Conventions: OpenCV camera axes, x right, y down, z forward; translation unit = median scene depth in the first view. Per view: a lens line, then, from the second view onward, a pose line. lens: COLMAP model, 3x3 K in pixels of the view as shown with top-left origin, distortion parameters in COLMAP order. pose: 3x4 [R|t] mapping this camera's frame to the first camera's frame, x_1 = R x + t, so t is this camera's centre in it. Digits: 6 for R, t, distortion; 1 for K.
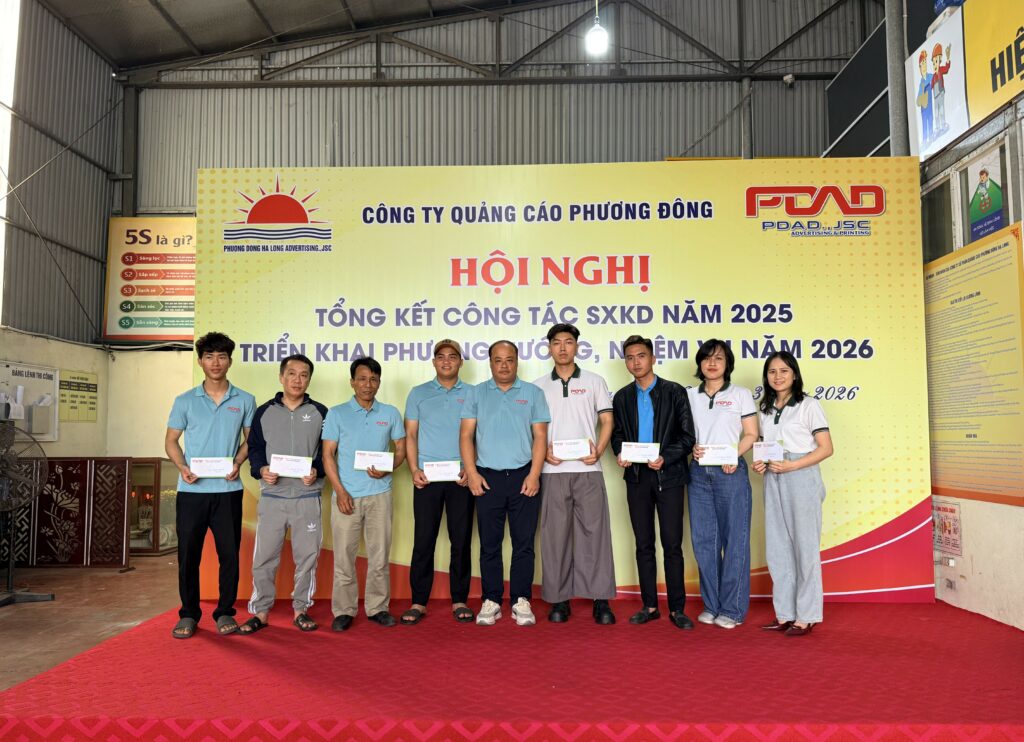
lens RADIAL K [[779.8, 0, 509.9], [0, 779.8, 390.1], [0, 0, 1]] dist [0.133548, -0.225391]
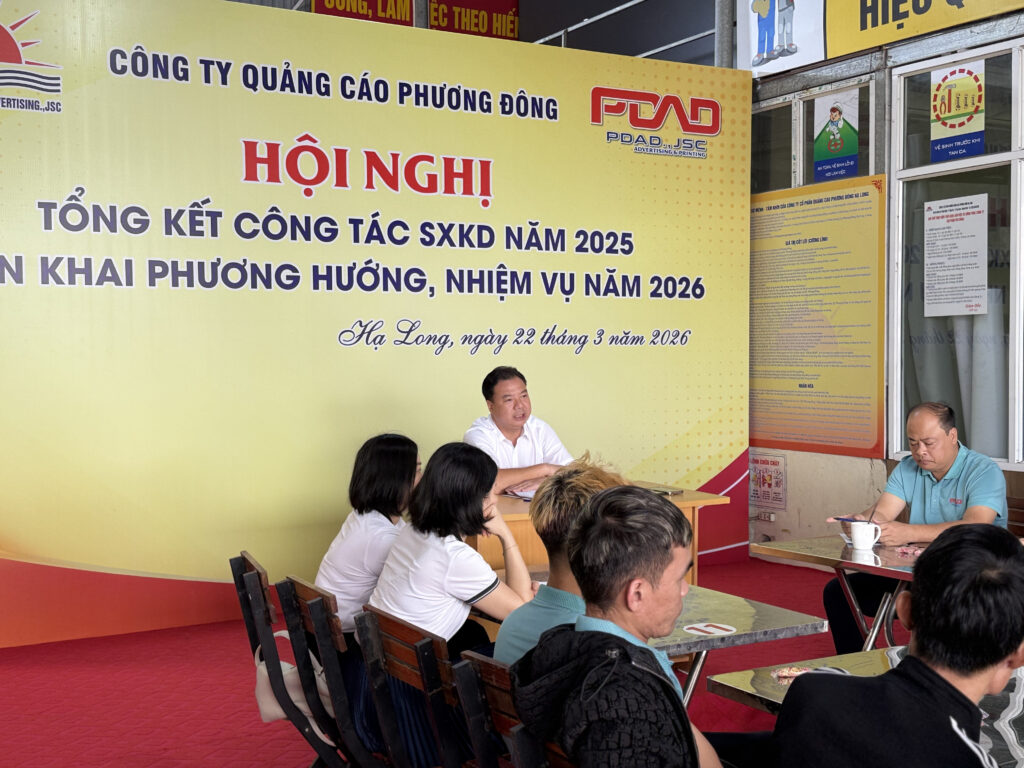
lens RADIAL K [[1290.8, 0, 512.0], [0, 1290.8, 384.0], [0, 0, 1]] dist [0.211707, -0.508881]
pose [[0.842936, -0.017658, 0.537723, -0.503415], [-0.030815, 0.996236, 0.081019, -0.054640], [-0.537130, -0.084864, 0.839220, -0.118956]]
